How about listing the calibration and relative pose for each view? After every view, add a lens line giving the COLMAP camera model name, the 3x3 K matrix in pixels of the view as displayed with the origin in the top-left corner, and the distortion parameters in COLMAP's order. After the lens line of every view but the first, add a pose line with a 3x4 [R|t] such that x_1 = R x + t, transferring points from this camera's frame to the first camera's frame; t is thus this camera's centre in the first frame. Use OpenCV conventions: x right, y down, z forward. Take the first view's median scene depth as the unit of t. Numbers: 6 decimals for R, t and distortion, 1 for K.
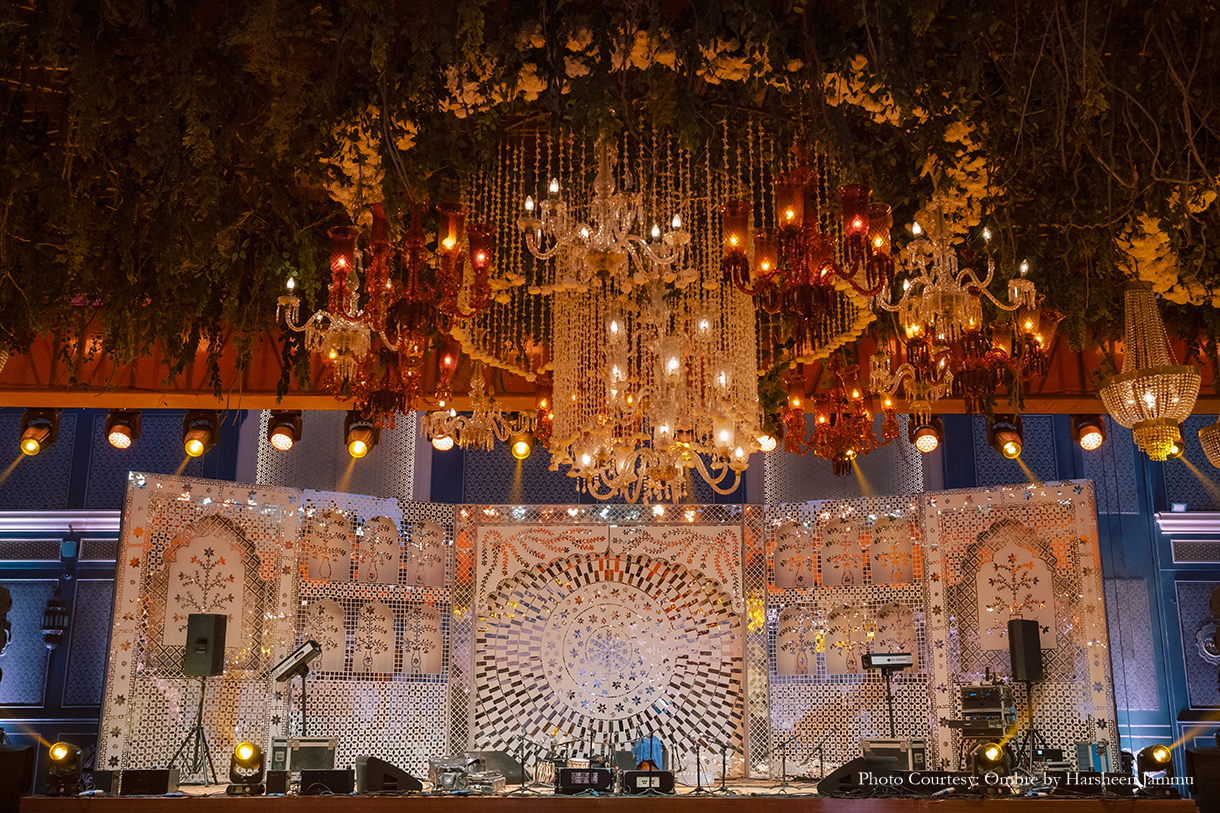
lens RADIAL K [[1263.2, 0, 616.2], [0, 1263.2, 404.5], [0, 0, 1]] dist [0.004154, 0.000000]
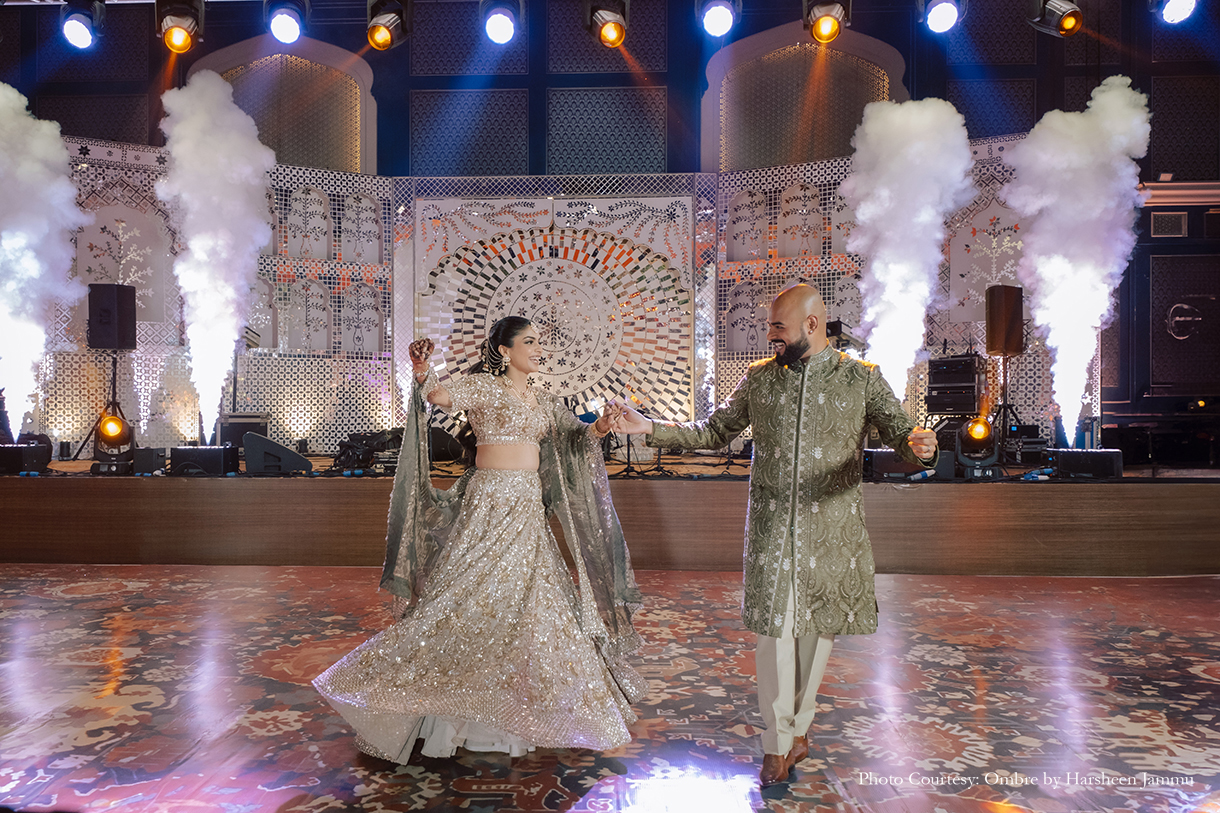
lens RADIAL K [[854.1, 0, 573.0], [0, 854.1, 418.3], [0, 0, 1]] dist [0.017337, -0.001368]
pose [[0.998535, 0.000415, -0.054113, 0.045315], [0.013332, 0.967263, 0.253424, 0.095017], [0.052447, -0.253774, 0.965840, 0.344716]]
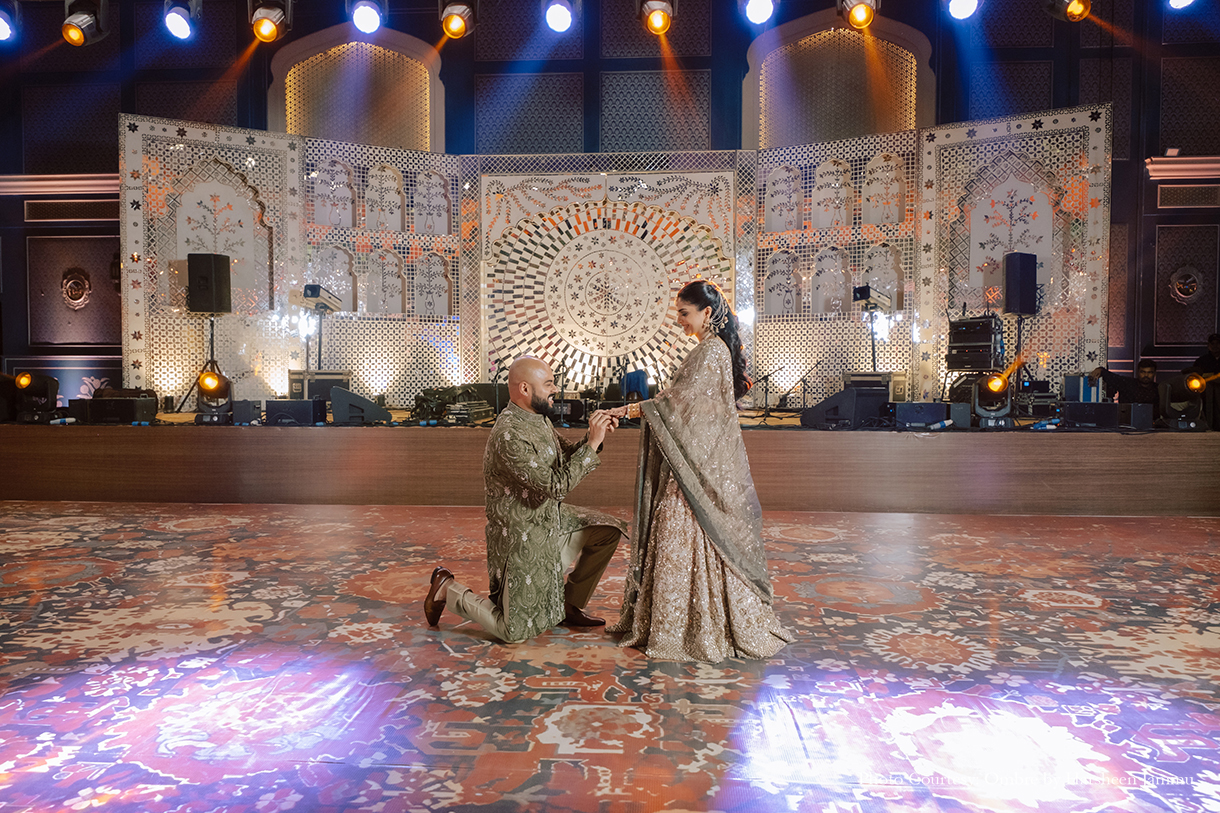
lens RADIAL K [[784.3, 0, 611.0], [0, 784.3, 406.8], [0, 0, 1]] dist [0.016355, -0.006355]
pose [[0.997648, 0.002631, -0.068494, 0.044111], [0.017166, 0.957834, 0.286810, 0.095915], [0.066361, -0.287311, 0.955536, 0.335346]]
